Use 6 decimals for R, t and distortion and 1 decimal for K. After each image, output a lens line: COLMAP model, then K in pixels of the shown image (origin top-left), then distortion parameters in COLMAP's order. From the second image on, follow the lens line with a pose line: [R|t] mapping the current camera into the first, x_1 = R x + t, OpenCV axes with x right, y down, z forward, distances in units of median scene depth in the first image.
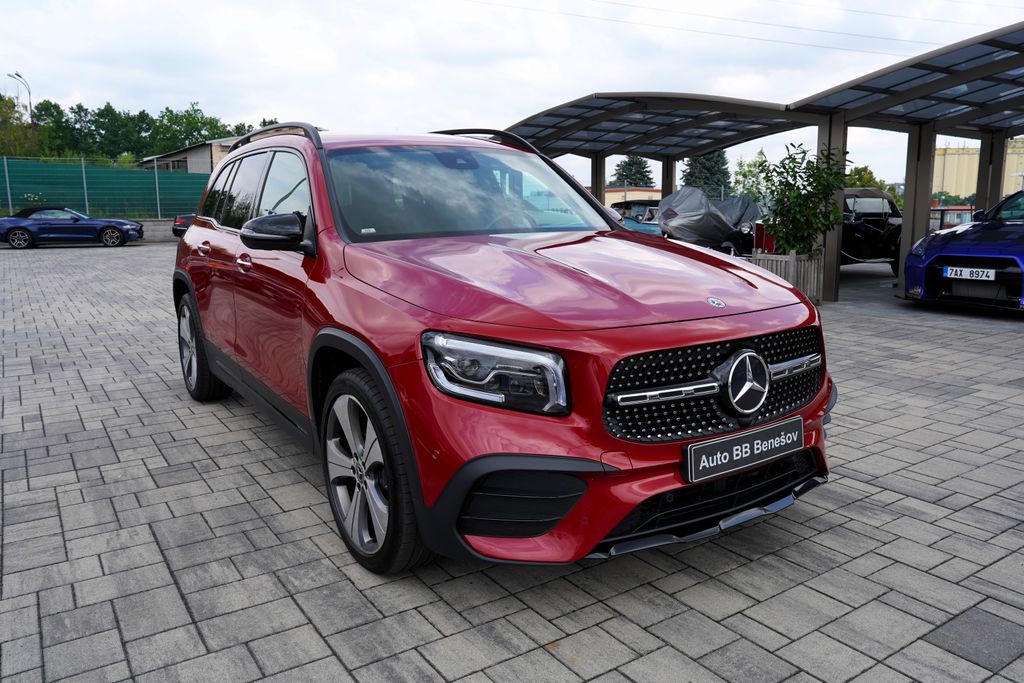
lens RADIAL K [[773.2, 0, 511.6], [0, 773.2, 330.1], [0, 0, 1]] dist [-0.134284, 0.180488]
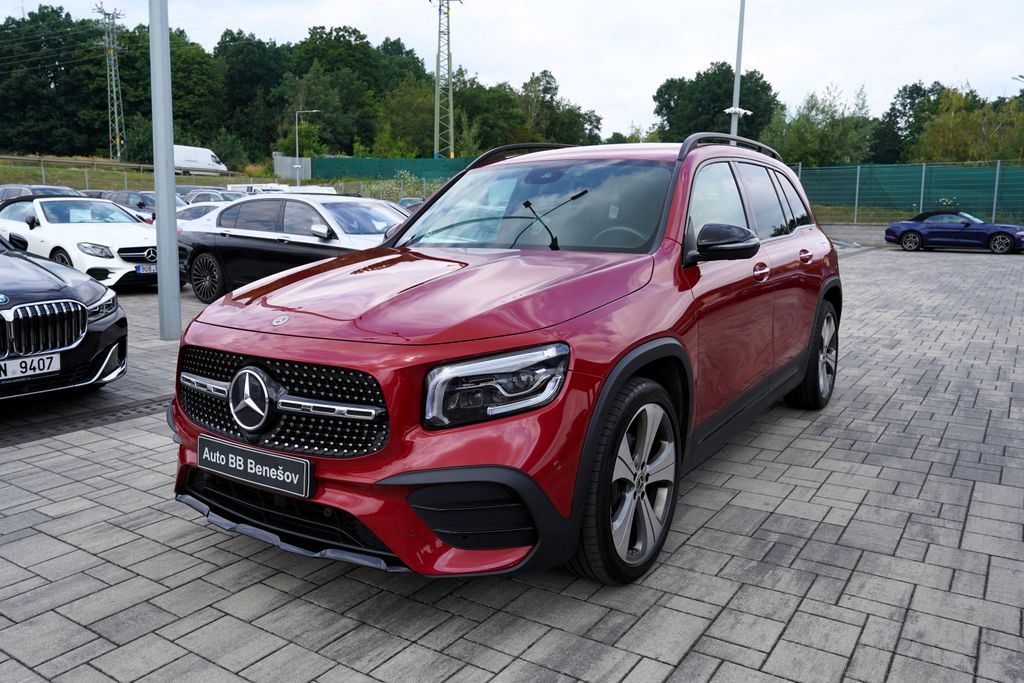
lens RADIAL K [[779.2, 0, 509.4], [0, 779.2, 327.3], [0, 0, 1]] dist [-0.084652, 0.089936]
pose [[0.392161, 0.139207, -0.909303, 1.349595], [-0.147948, 0.985160, 0.087013, -0.164223], [0.907921, 0.100406, 0.406937, 0.878194]]
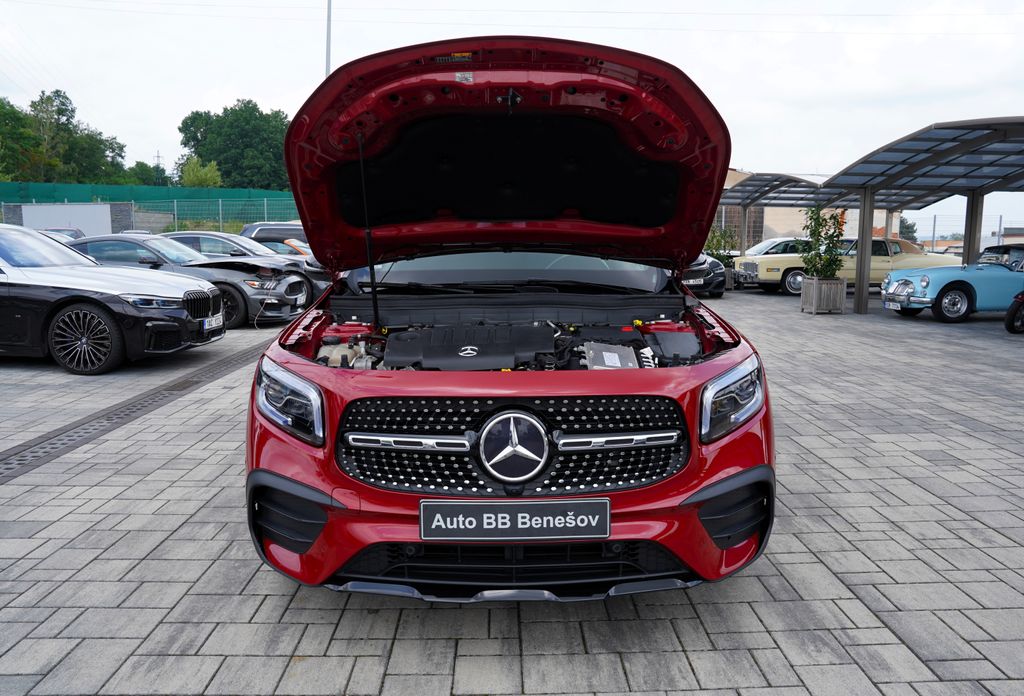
lens RADIAL K [[728.0, 0, 512.0], [0, 728.0, 348.0], [0, 0, 1]] dist [-0.105951, 0.077947]
pose [[0.845771, 0.086493, -0.526488, 0.738194], [-0.095294, 0.995394, 0.010443, -0.054698], [0.524966, 0.041338, 0.850118, 0.267919]]
